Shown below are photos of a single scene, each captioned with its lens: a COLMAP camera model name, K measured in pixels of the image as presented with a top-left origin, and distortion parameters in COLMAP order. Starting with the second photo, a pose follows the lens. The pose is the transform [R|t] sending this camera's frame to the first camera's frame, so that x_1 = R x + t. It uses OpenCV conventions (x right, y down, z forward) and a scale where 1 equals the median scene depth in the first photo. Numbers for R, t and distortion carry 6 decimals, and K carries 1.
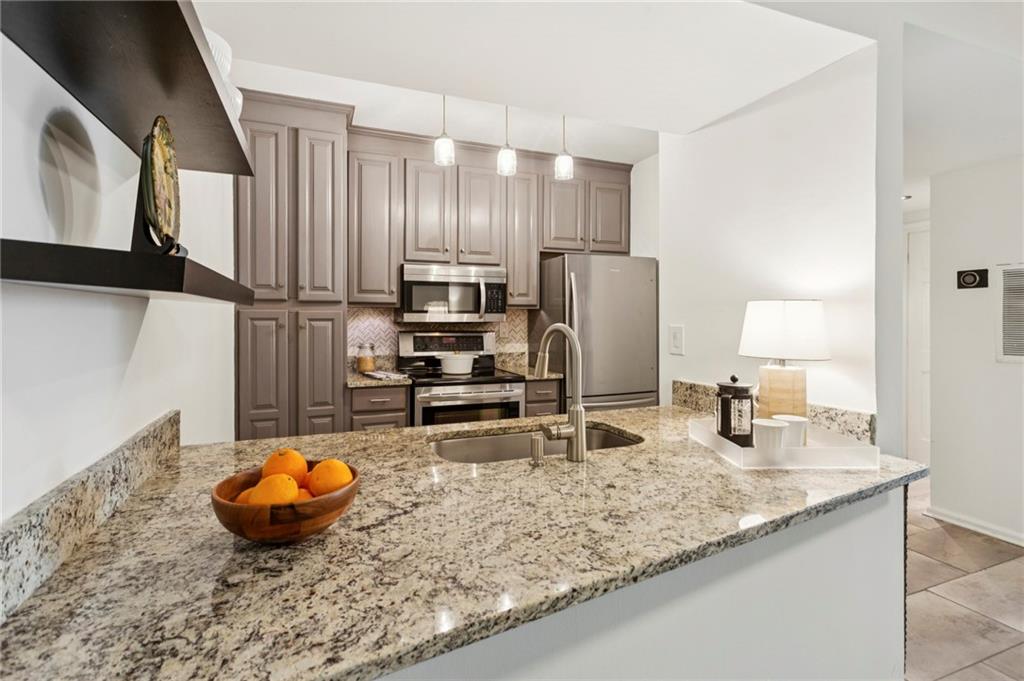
lens RADIAL K [[488.2, 0, 508.9], [0, 488.2, 334.4], [0, 0, 1]] dist [0.015610, 0.000116]
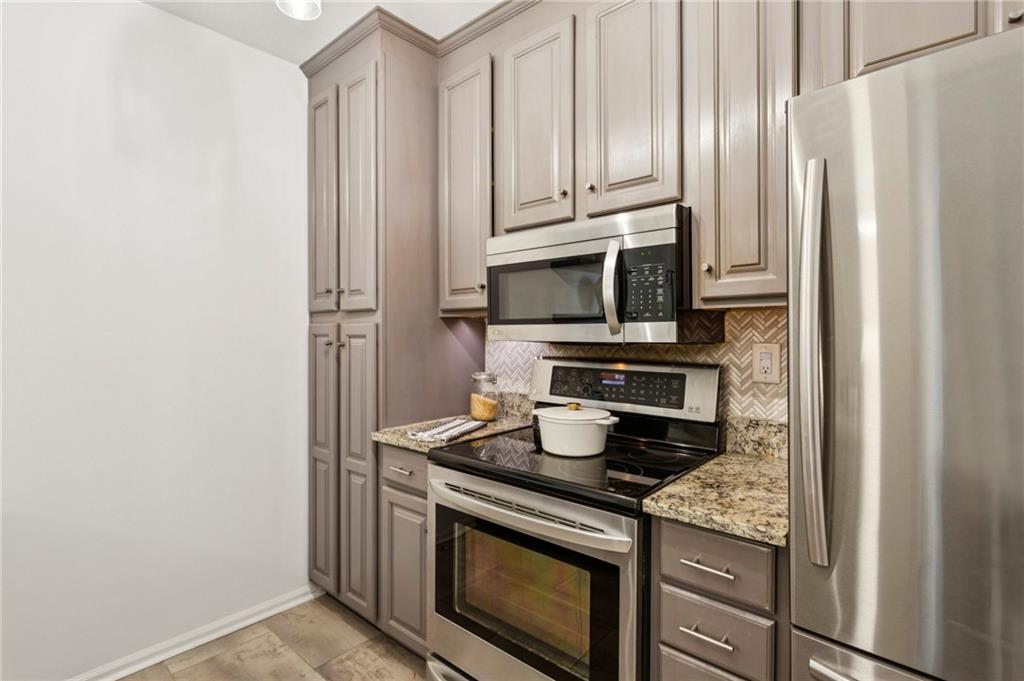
lens RADIAL K [[503.6, 0, 512.0], [0, 503.6, 340.5], [0, 0, 1]] dist [0.000707, 0.000114]
pose [[0.451784, 0.007250, -0.892098, 0.301523], [-0.029311, 0.999548, -0.006721, -0.021731], [0.891646, 0.029185, 0.451792, 0.731518]]
